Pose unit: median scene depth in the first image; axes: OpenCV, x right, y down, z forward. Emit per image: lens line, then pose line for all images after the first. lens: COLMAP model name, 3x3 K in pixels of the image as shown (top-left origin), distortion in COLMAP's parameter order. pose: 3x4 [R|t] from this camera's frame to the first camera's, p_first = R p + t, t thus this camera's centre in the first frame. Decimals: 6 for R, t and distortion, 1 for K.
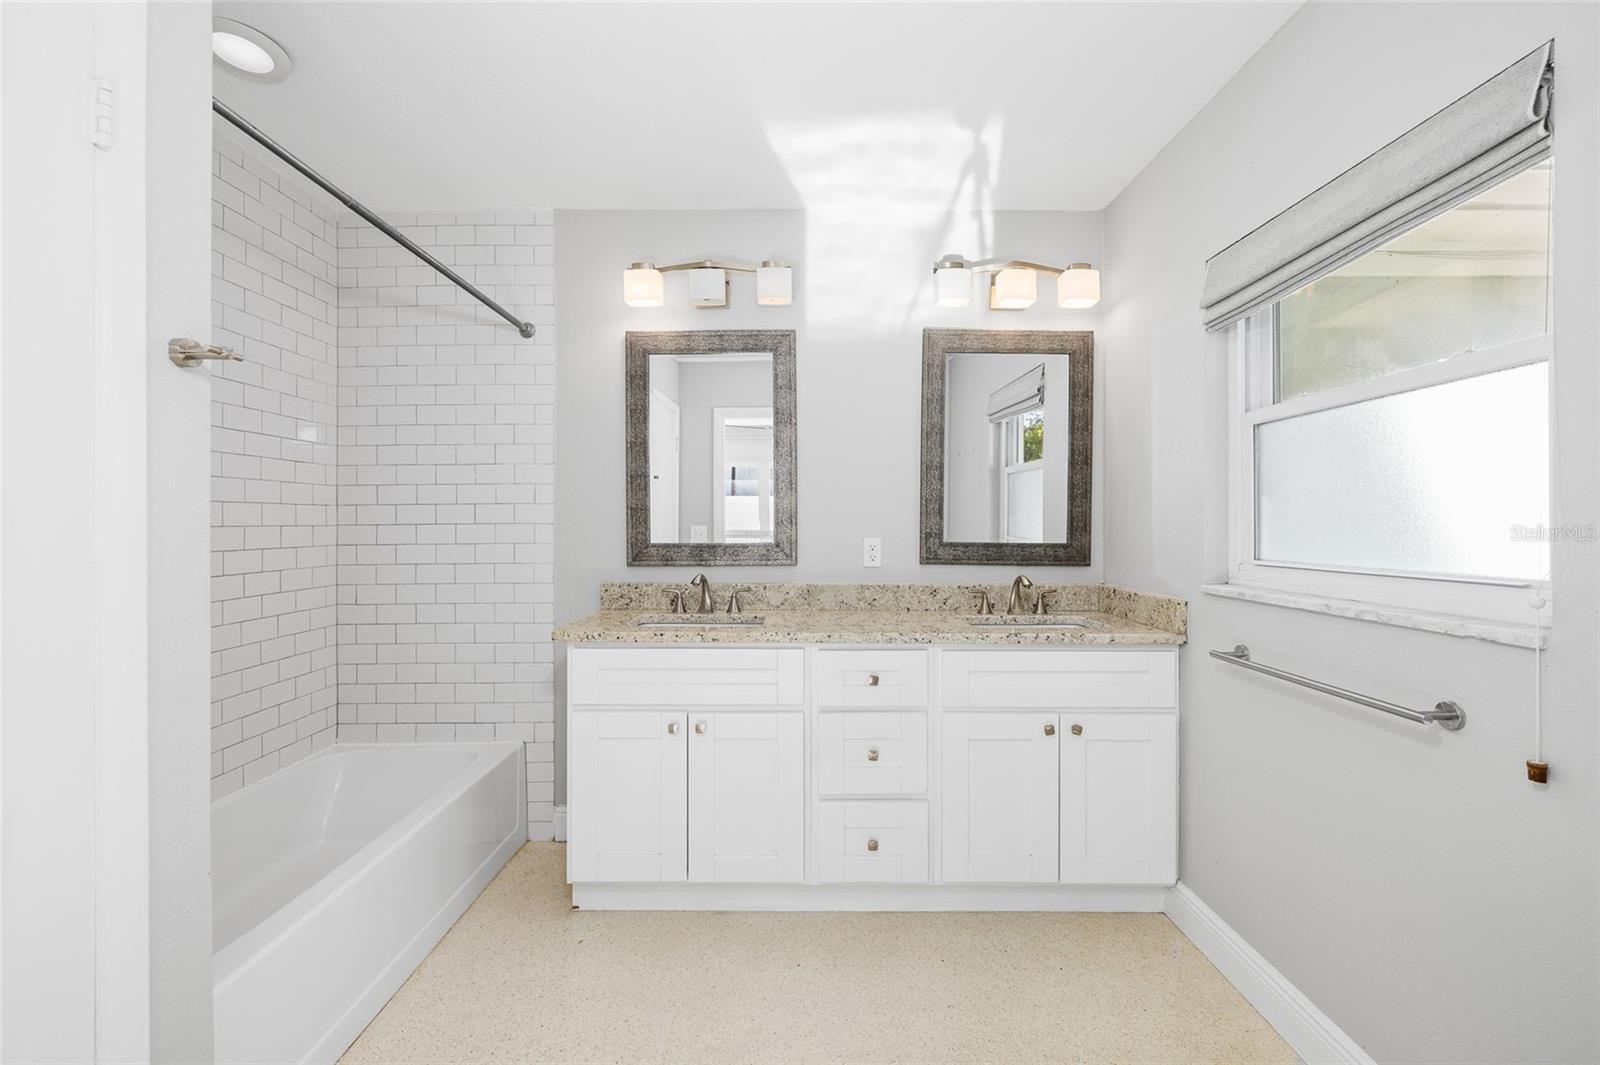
lens RADIAL K [[1082.0, 0, 799.8], [0, 1082.0, 521.3], [0, 0, 1]] dist [-0.000525, -0.000426]
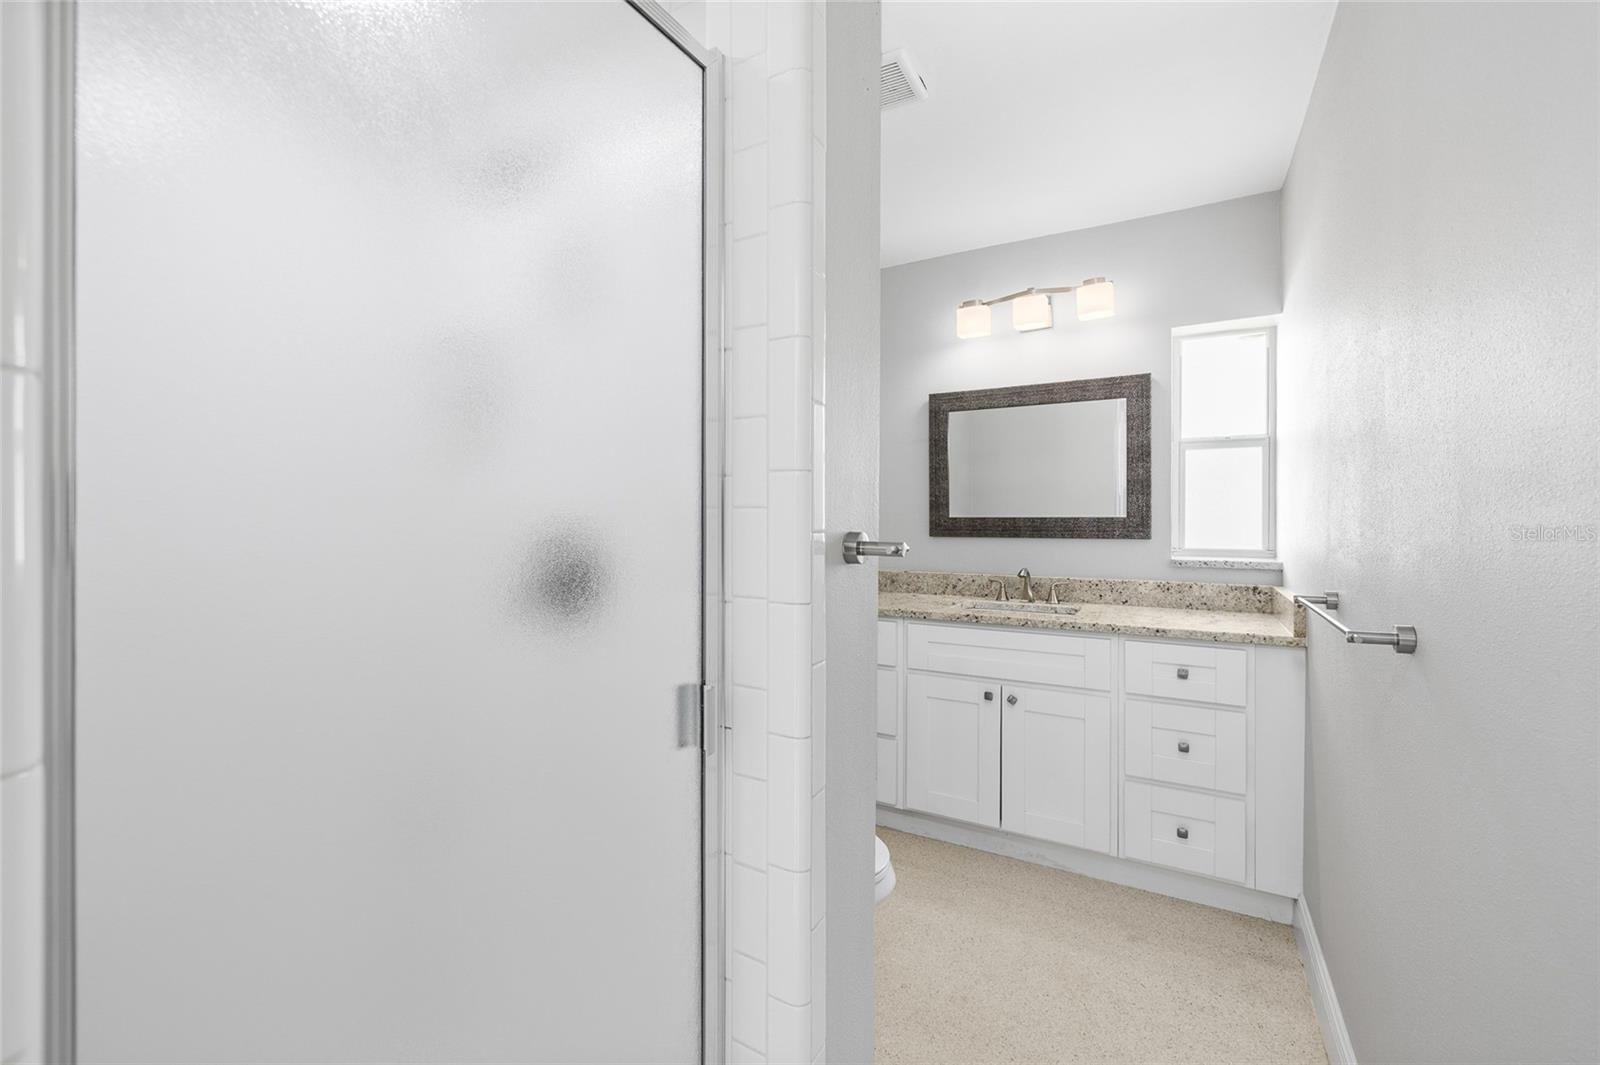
lens RADIAL K [[1082.0, 0, 799.1], [0, 1082.0, 538.6], [0, 0, 1]] dist [-0.000525, -0.000426]
pose [[0.735668, 0.004873, -0.677325, 0.512745], [0.006546, 0.999876, 0.014304, 0.002286], [0.677311, -0.014957, 0.735545, 0.001993]]
